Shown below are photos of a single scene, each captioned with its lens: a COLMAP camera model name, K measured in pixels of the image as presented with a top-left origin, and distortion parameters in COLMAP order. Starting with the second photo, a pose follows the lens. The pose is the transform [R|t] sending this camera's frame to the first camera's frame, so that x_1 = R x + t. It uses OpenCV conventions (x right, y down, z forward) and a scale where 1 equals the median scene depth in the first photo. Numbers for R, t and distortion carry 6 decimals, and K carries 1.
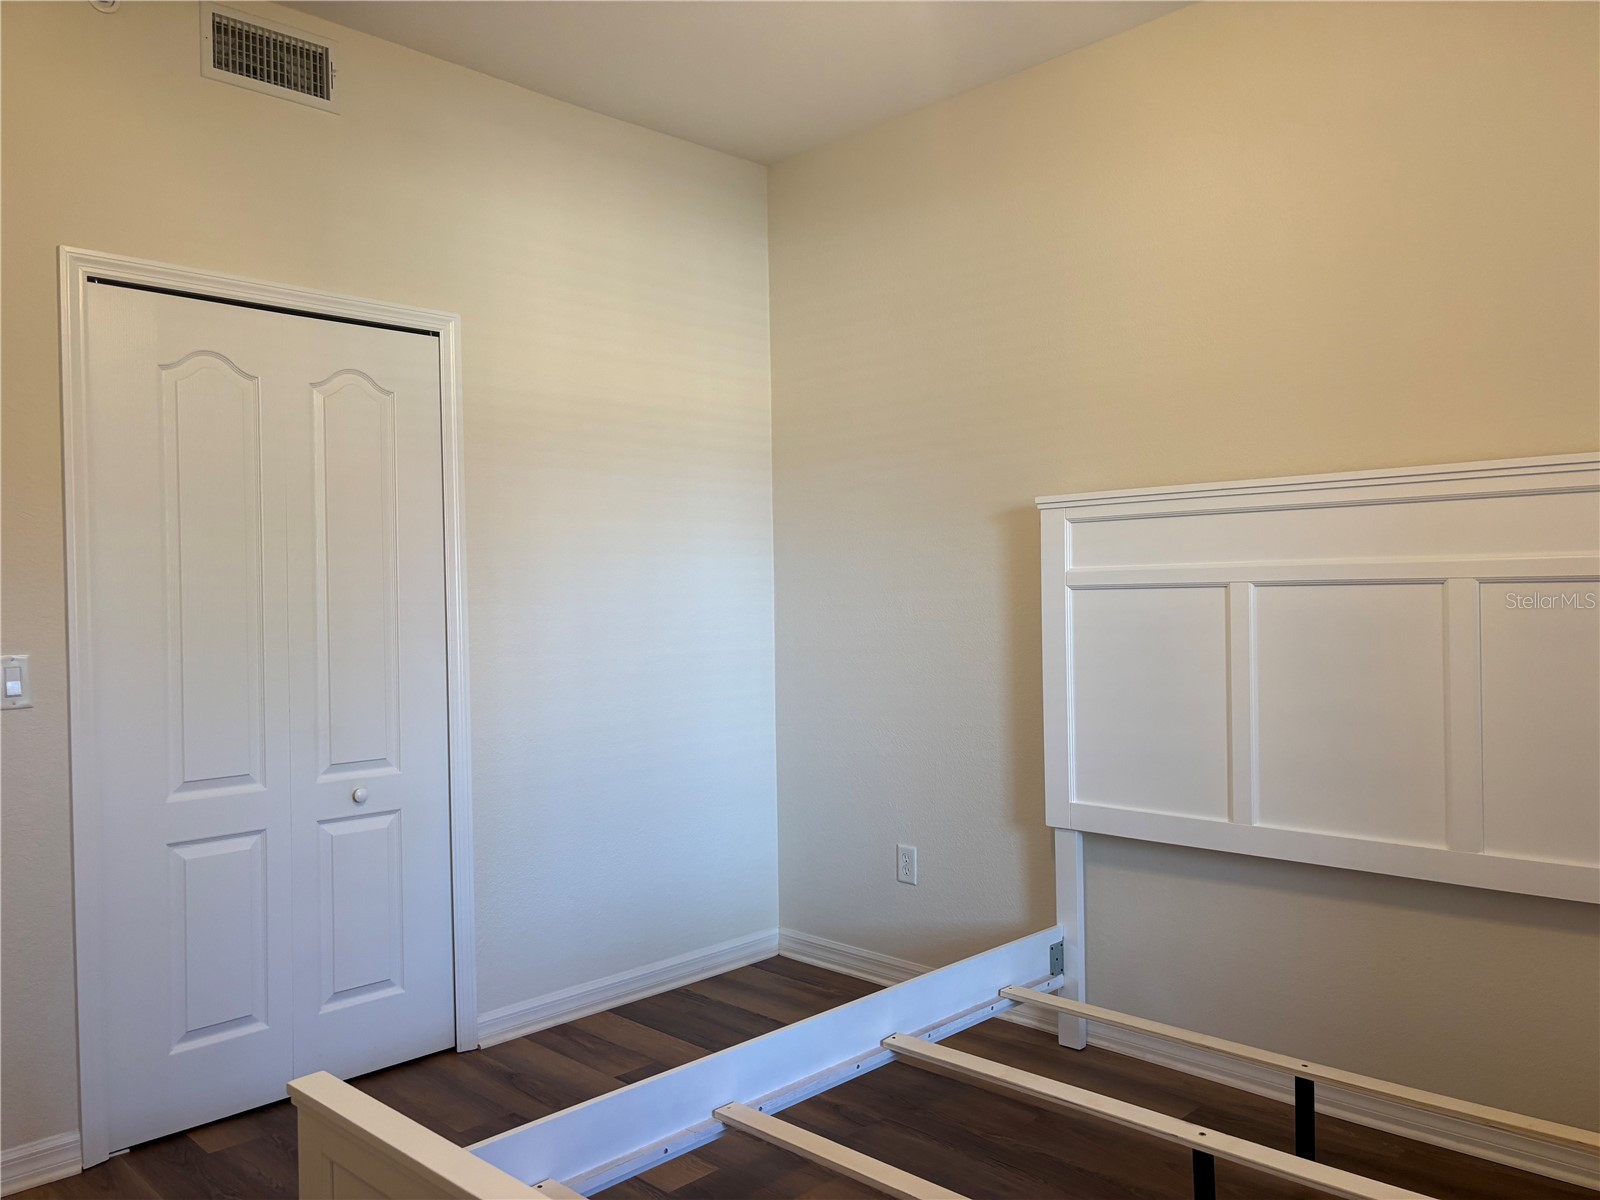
lens RADIAL K [[1221.6, 0, 800.7], [0, 1221.6, 590.4], [0, 0, 1]] dist [0.050003, -0.043989]
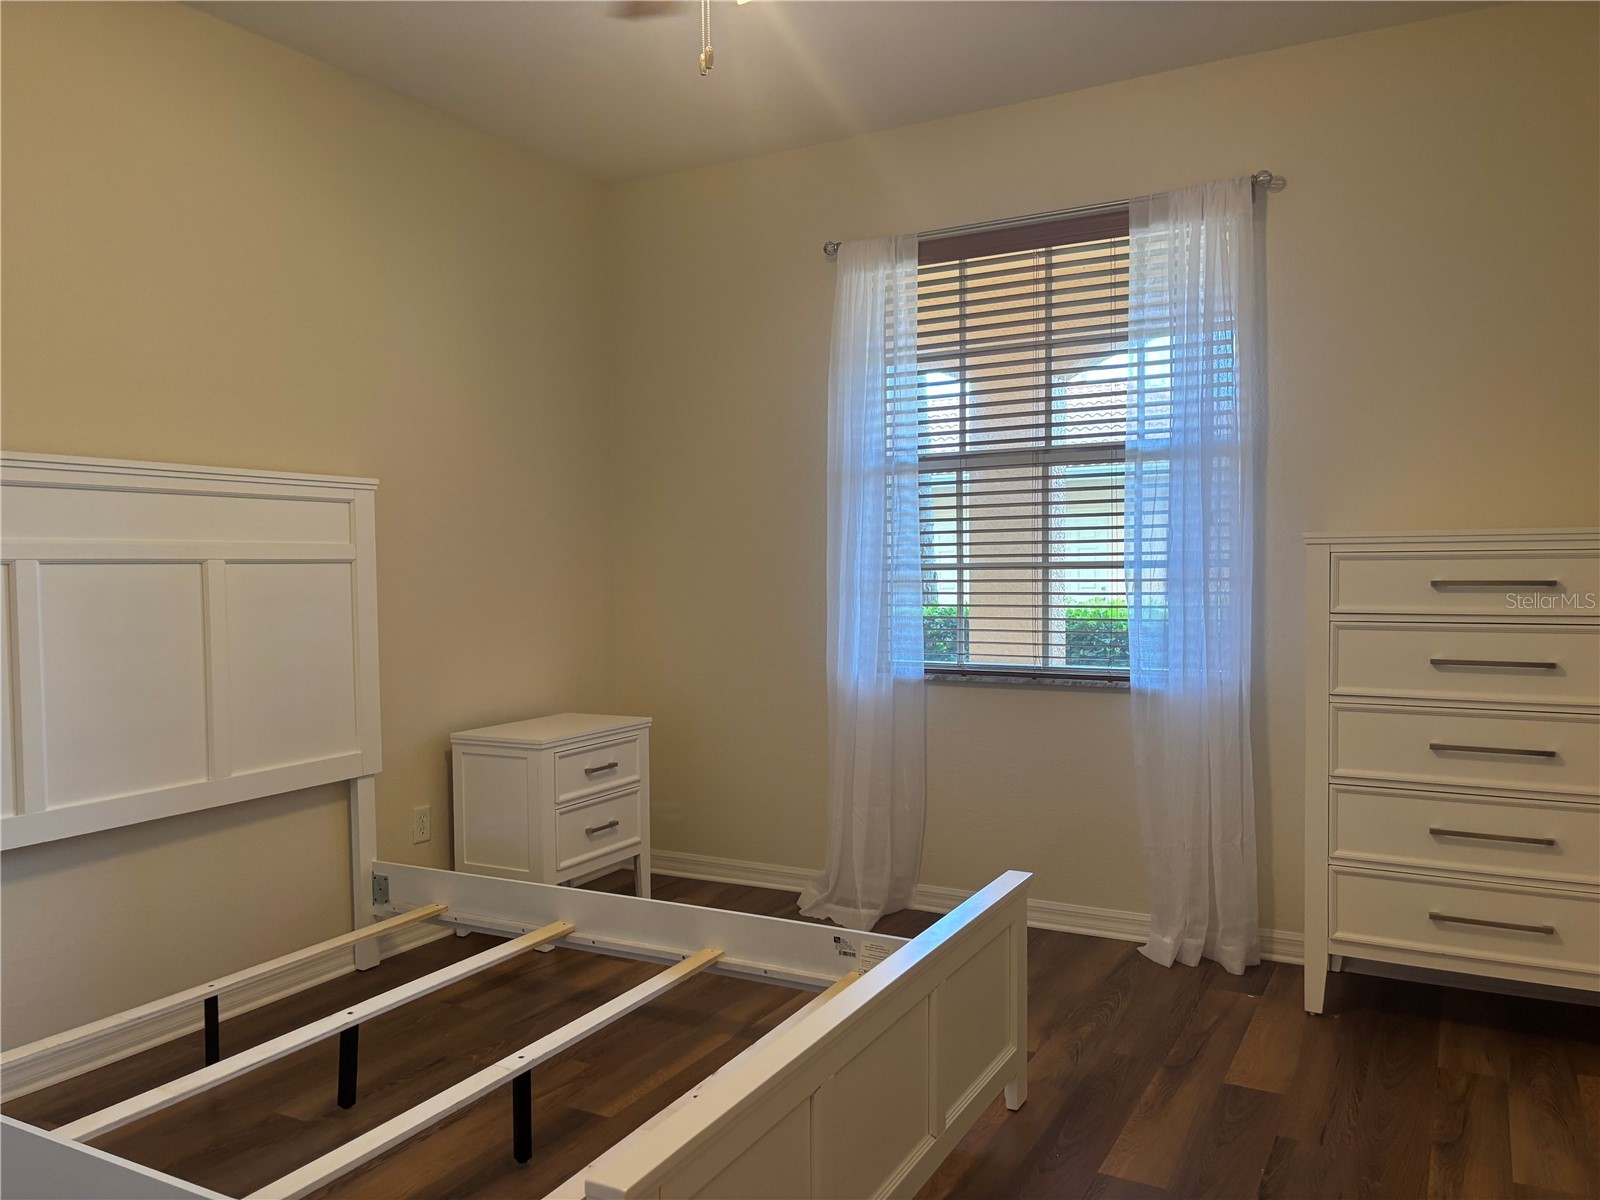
lens RADIAL K [[1221.6, 0, 808.9], [0, 1221.6, 601.0], [0, 0, 1]] dist [0.050003, -0.043989]
pose [[-0.279256, -0.010518, 0.960159, -0.827368], [0.011434, 0.999833, 0.014278, 0.020818], [-0.960149, 0.014966, -0.279089, 0.780127]]
